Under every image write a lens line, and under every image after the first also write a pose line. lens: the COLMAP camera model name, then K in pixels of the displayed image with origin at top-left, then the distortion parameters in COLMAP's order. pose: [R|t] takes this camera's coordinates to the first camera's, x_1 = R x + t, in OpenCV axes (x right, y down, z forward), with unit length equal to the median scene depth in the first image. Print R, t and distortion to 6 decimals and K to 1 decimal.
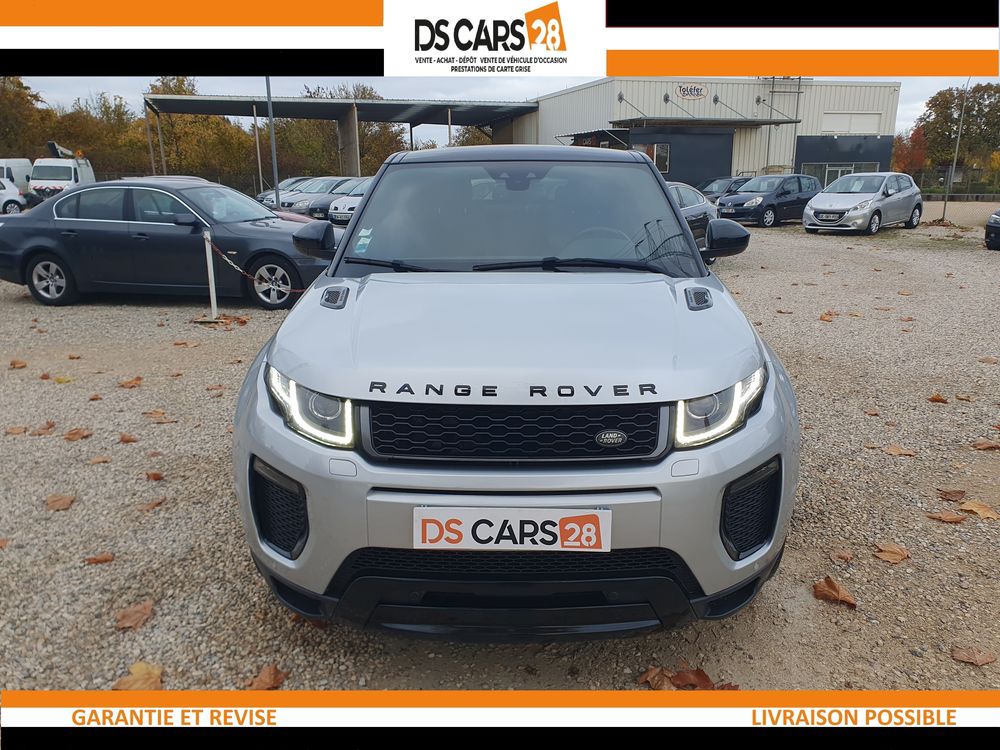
lens RADIAL K [[782.8, 0, 515.2], [0, 782.8, 372.6], [0, 0, 1]] dist [0.028537, 0.005180]
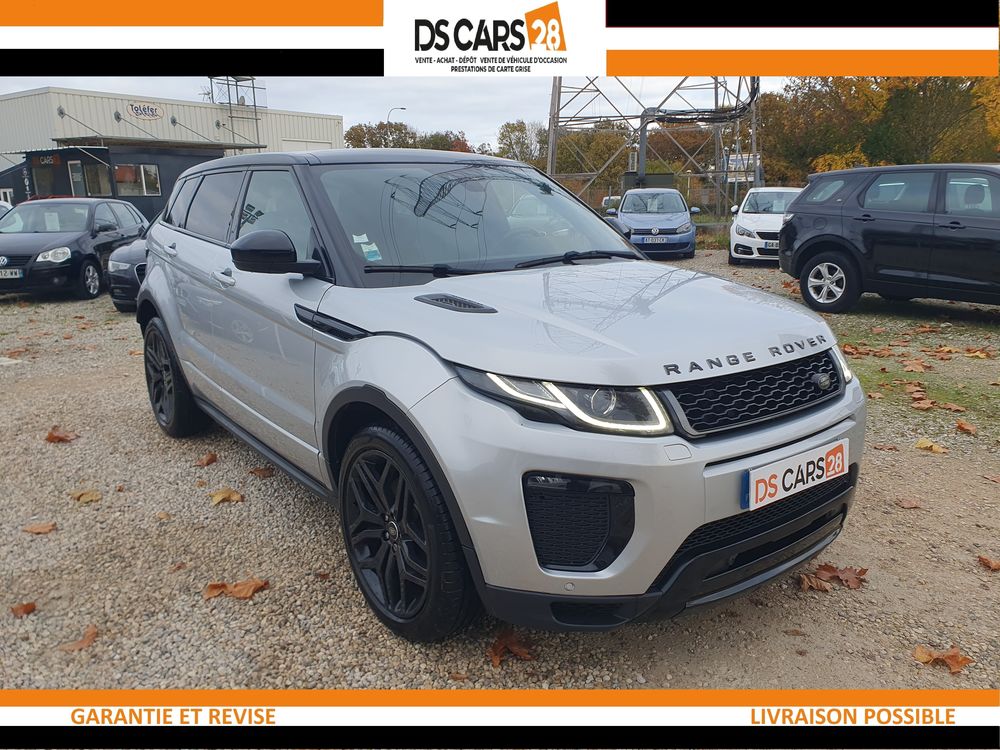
lens RADIAL K [[782.8, 0, 515.2], [0, 782.8, 372.6], [0, 0, 1]] dist [0.028537, 0.005180]
pose [[0.786234, -0.146535, 0.600303, -0.941040], [0.164957, 0.985993, 0.024633, -0.035666], [-0.595504, 0.079657, 0.799393, 0.313289]]
